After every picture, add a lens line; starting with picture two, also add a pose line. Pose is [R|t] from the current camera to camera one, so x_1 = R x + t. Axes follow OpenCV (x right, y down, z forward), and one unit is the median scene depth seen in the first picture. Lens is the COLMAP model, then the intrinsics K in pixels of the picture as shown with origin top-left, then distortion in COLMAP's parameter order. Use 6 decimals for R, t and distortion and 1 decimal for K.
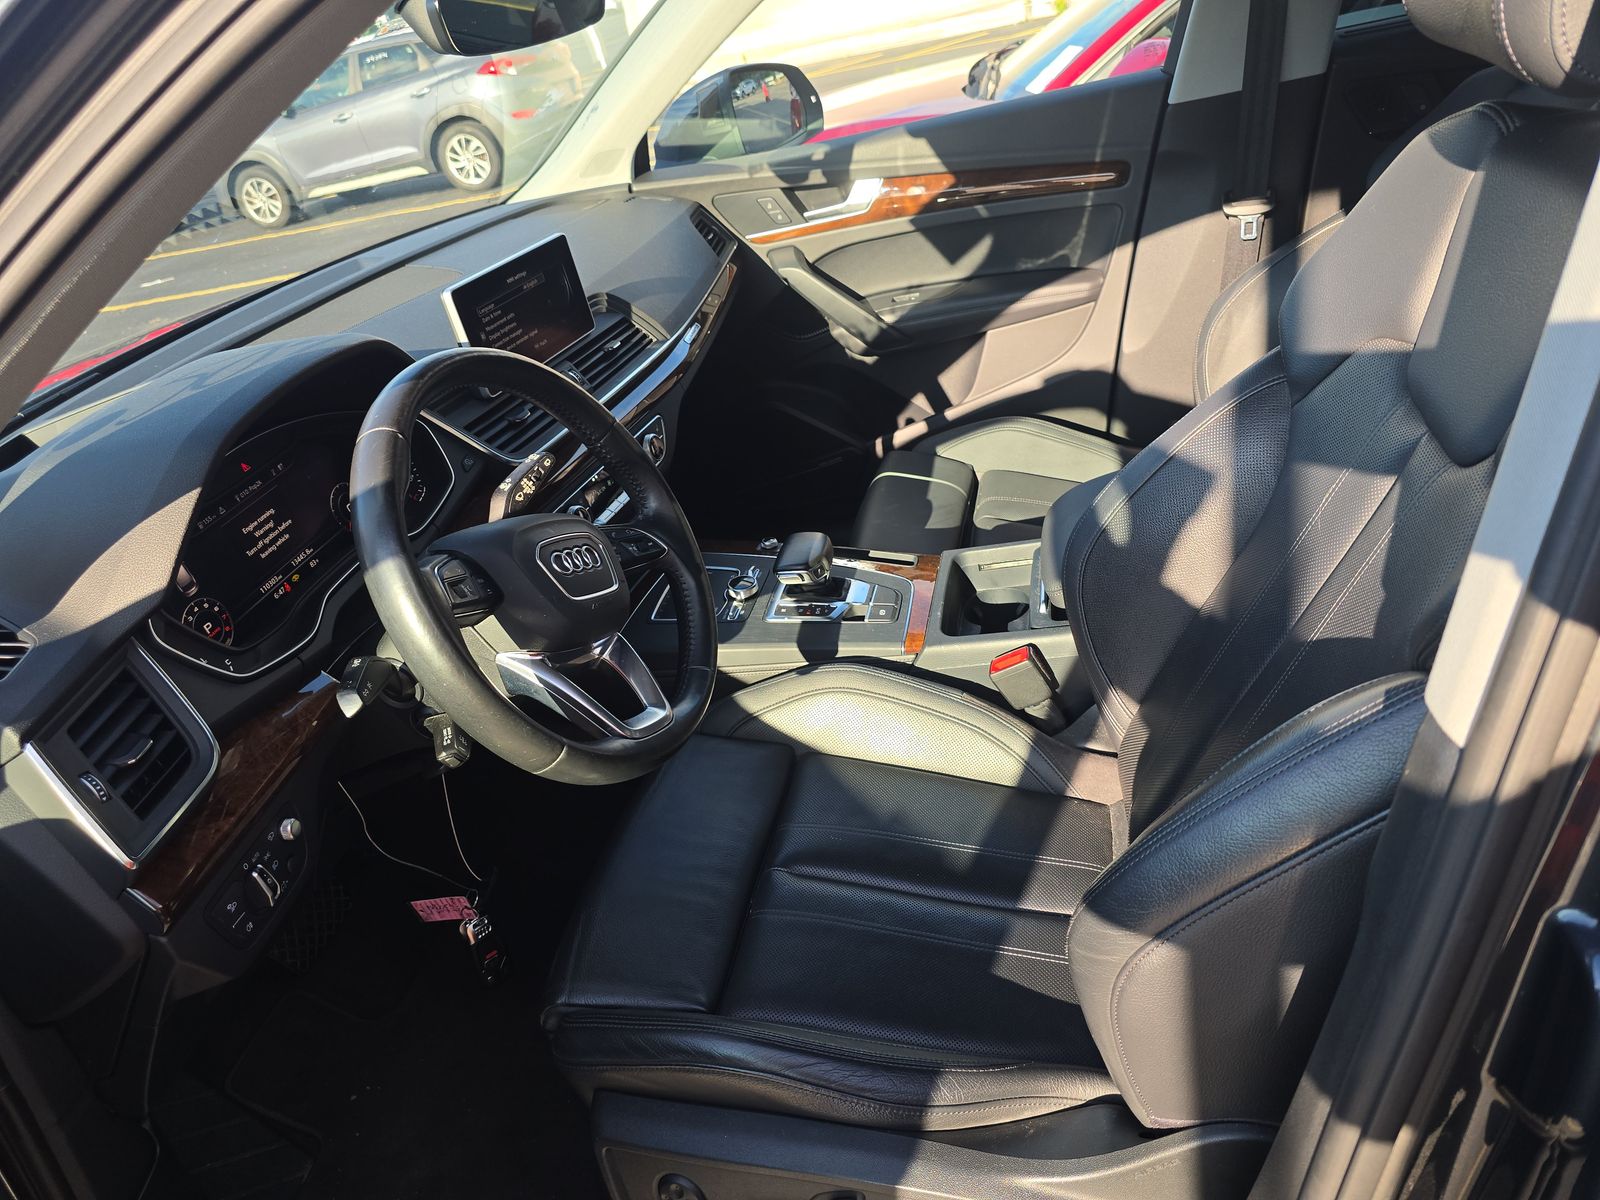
lens RADIAL K [[1090.3, 0, 800.4], [0, 1090.3, 594.6], [0, 0, 1]] dist [0.027877, -0.033408]
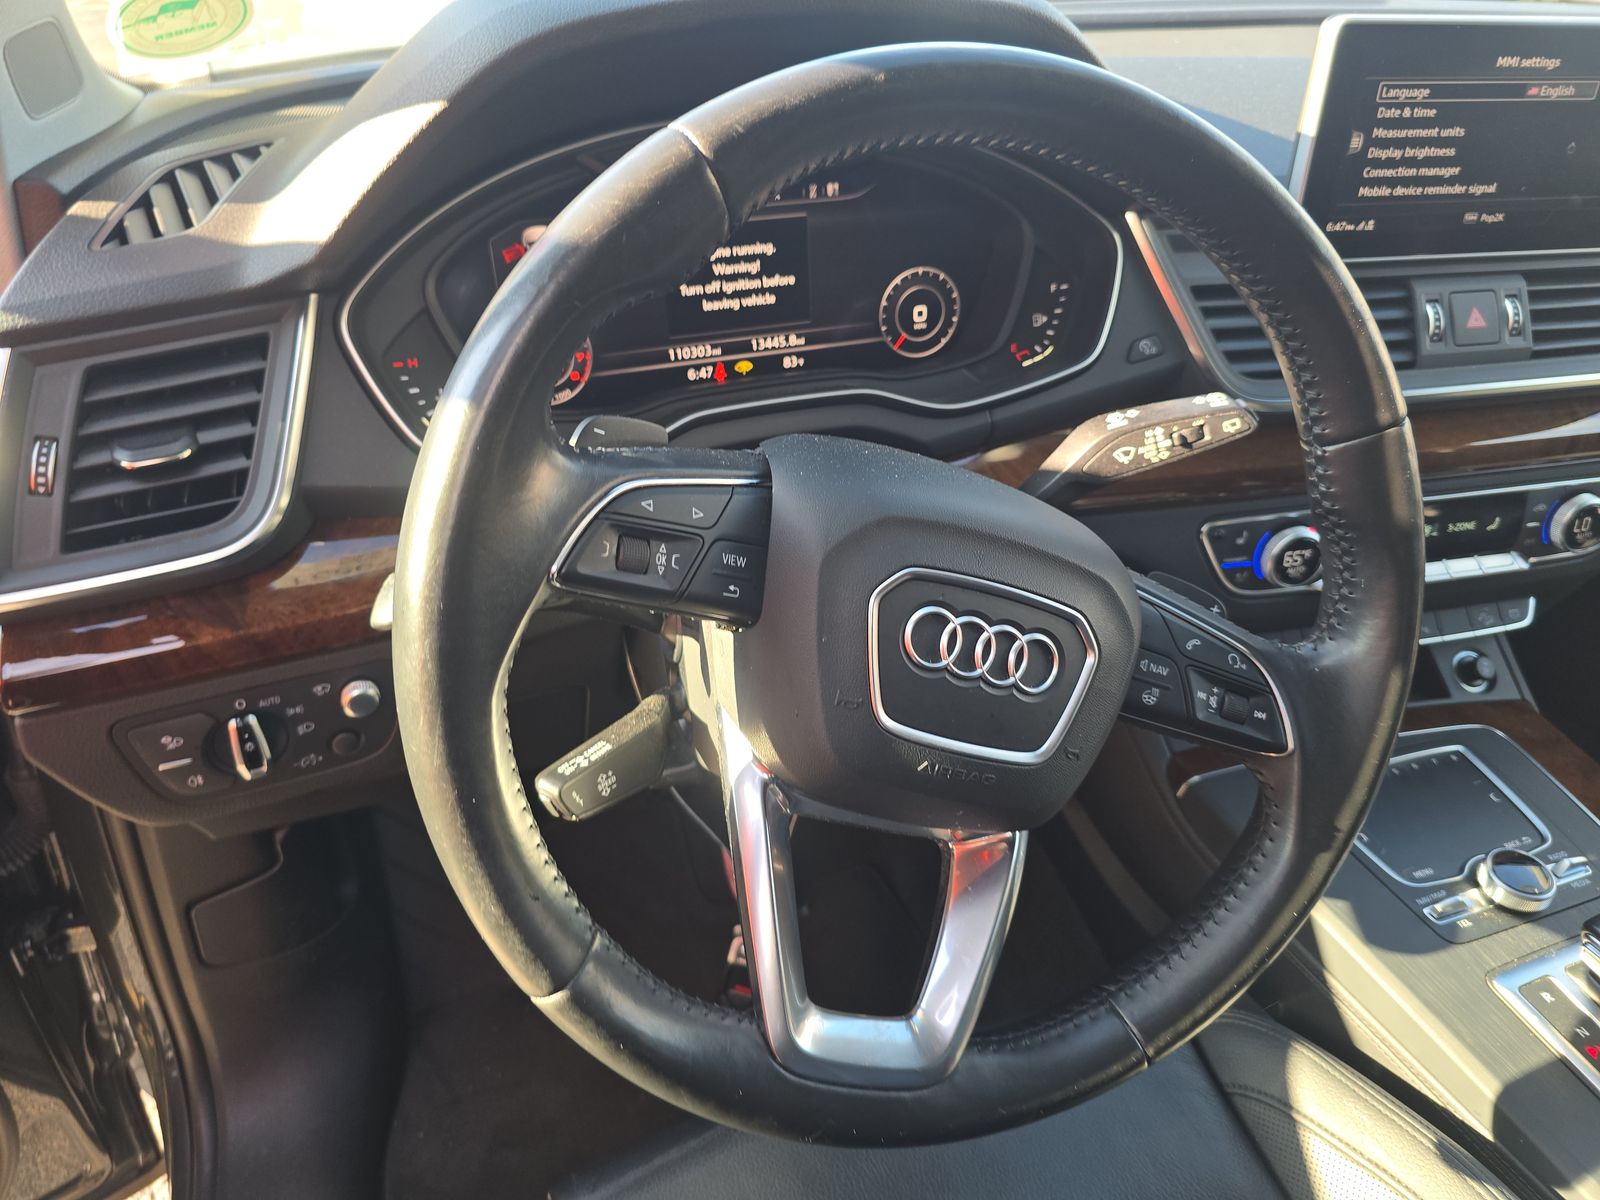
lens RADIAL K [[1090.3, 0, 809.8], [0, 1090.3, 592.0], [0, 0, 1]] dist [0.027877, -0.033408]
pose [[0.518831, 0.610171, -0.598753, -0.004896], [-0.520328, 0.781114, 0.345136, -0.109987], [0.678286, 0.132481, 0.722756, 0.461721]]
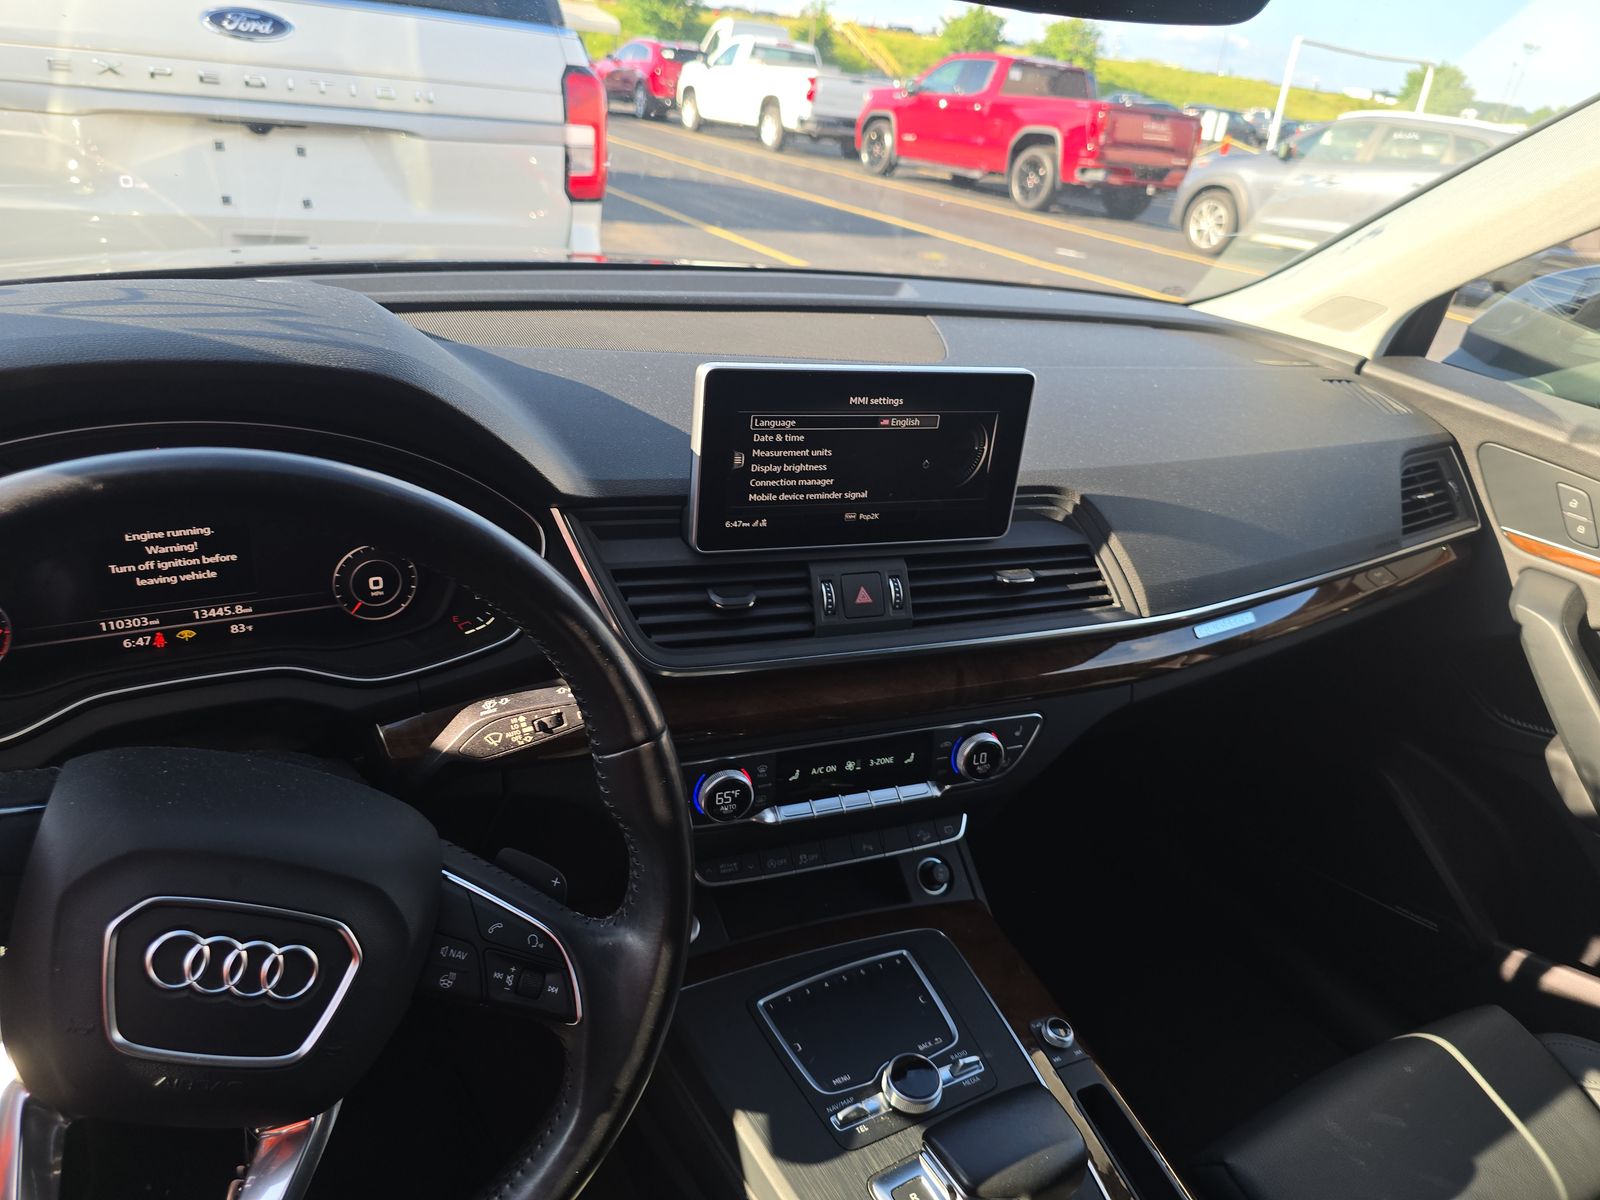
lens RADIAL K [[1090.3, 0, 814.3], [0, 1090.3, 574.6], [0, 0, 1]] dist [0.027877, -0.033408]
pose [[0.628977, 0.540862, -0.558441, 0.082313], [-0.571540, 0.808638, 0.139452, -0.260467], [0.527001, 0.231459, 0.817738, 0.503768]]
